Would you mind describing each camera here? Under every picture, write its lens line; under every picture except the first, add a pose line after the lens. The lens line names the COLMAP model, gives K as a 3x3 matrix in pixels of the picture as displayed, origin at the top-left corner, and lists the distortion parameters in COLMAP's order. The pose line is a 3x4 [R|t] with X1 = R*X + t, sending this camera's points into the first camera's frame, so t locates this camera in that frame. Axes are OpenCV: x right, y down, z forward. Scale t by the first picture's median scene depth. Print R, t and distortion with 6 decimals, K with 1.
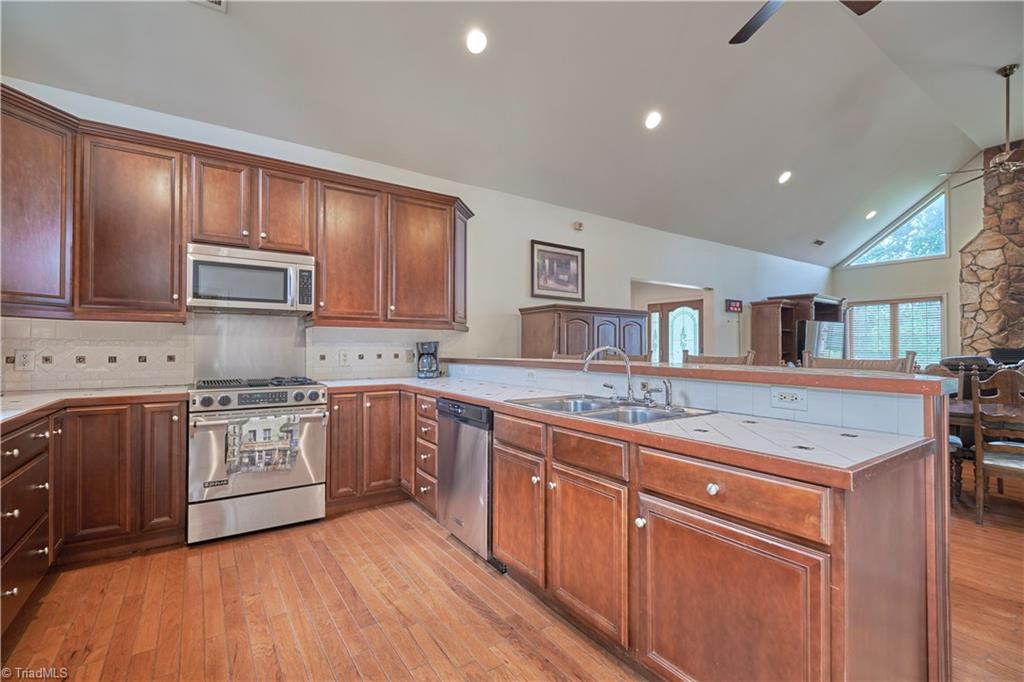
lens RADIAL K [[461.3, 0, 515.6], [0, 461.3, 343.7], [0, 0, 1]] dist [0.001470, -0.000569]
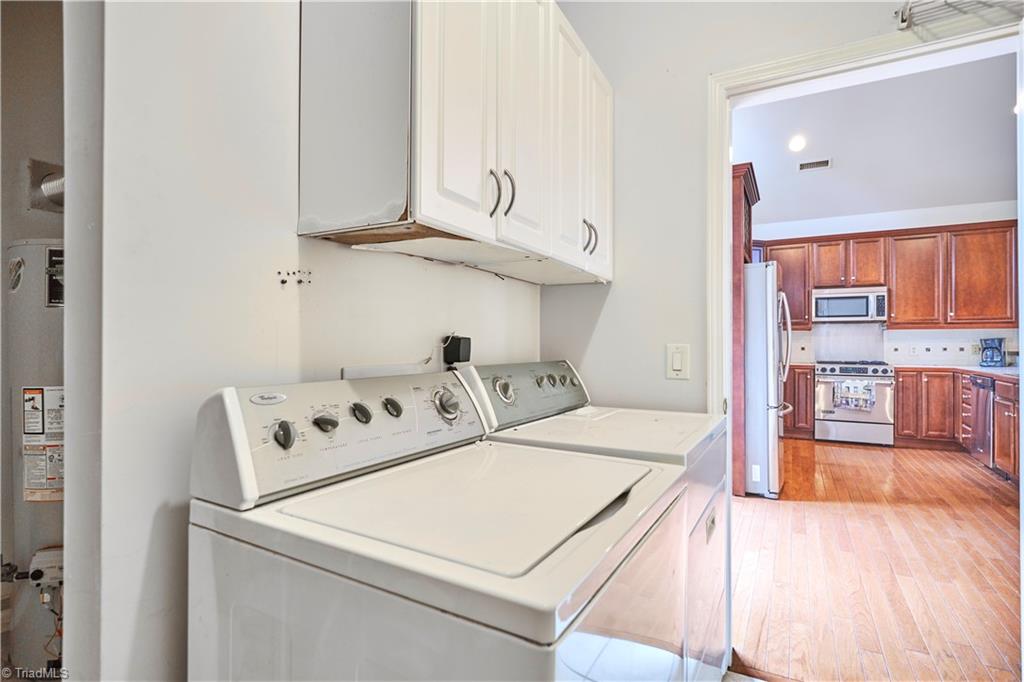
lens RADIAL K [[500.6, 0, 513.7], [0, 500.6, 341.3], [0, 0, 1]] dist [-0.005891, -0.000011]
pose [[0.443500, -0.004822, -0.896262, 0.592704], [0.004543, 0.999985, -0.003132, 0.003077], [0.896263, -0.002683, 0.443515, -1.020223]]
